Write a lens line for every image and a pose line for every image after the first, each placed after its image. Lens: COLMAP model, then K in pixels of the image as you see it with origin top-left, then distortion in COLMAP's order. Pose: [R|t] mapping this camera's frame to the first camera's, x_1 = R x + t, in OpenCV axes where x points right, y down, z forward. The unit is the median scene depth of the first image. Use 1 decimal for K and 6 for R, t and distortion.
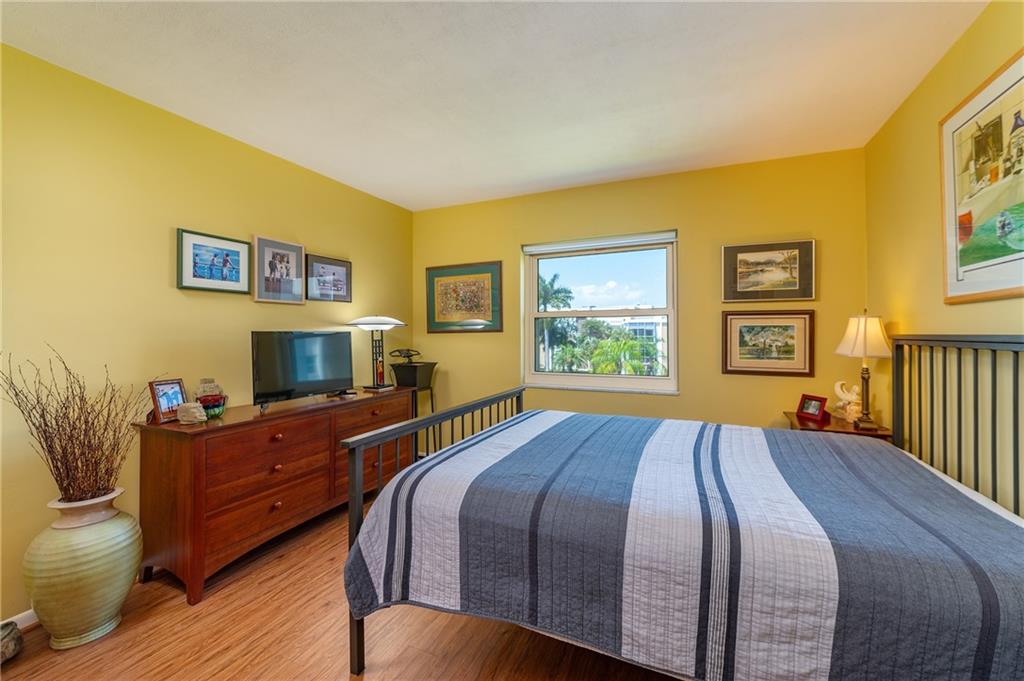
lens RADIAL K [[412.2, 0, 508.3], [0, 412.2, 332.6], [0, 0, 1]] dist [-0.001609, 0.000458]
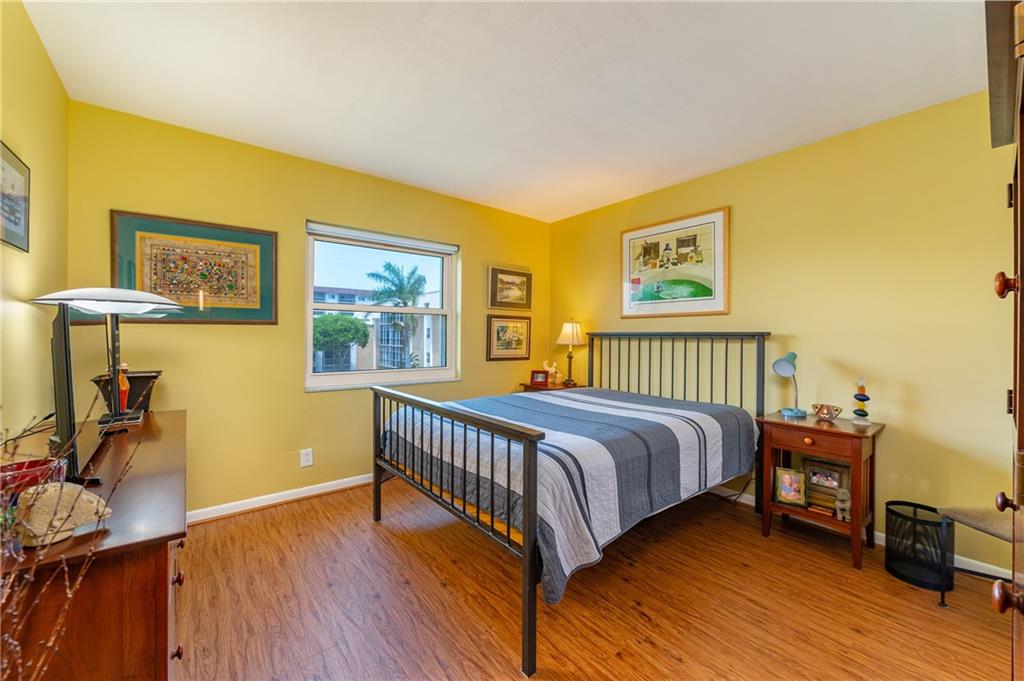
lens RADIAL K [[412.2, 0, 518.4], [0, 412.2, 340.7], [0, 0, 1]] dist [-0.001609, 0.000458]
pose [[0.435057, -0.002906, 0.900398, -0.683468], [-0.010823, 0.999906, 0.008457, 0.021952], [-0.900338, -0.013424, 0.434985, 0.341432]]
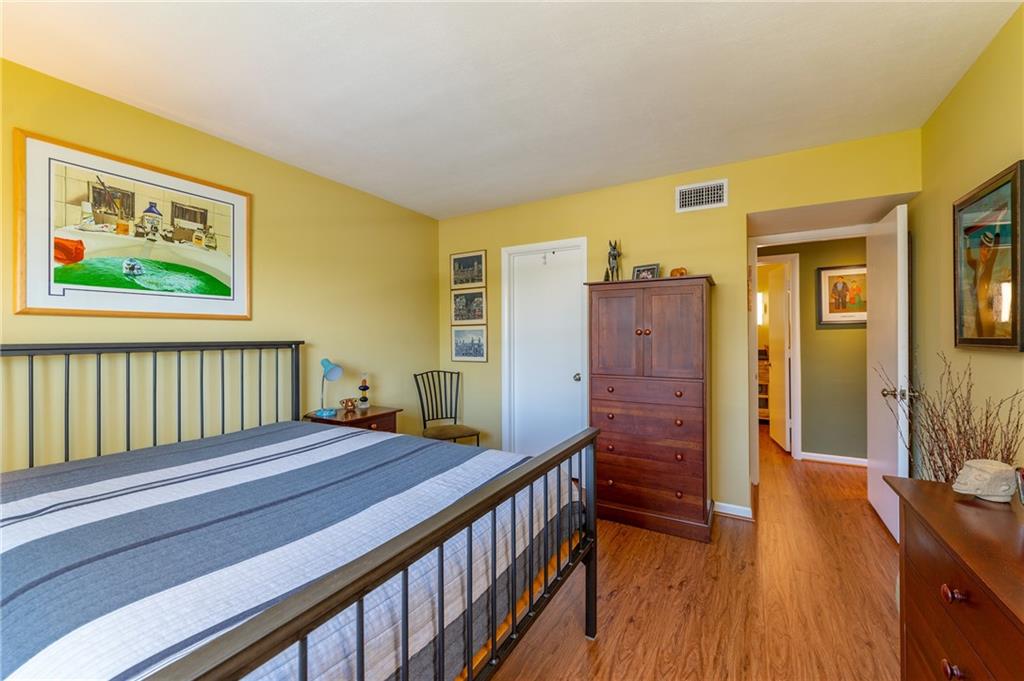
lens RADIAL K [[412.2, 0, 512.9], [0, 412.2, 337.6], [0, 0, 1]] dist [-0.001609, 0.000458]
pose [[-0.995459, 0.002720, 0.095153, -0.151469], [0.002809, 0.999996, 0.000803, -0.003250], [-0.095150, 0.001066, -0.995462, 1.178190]]
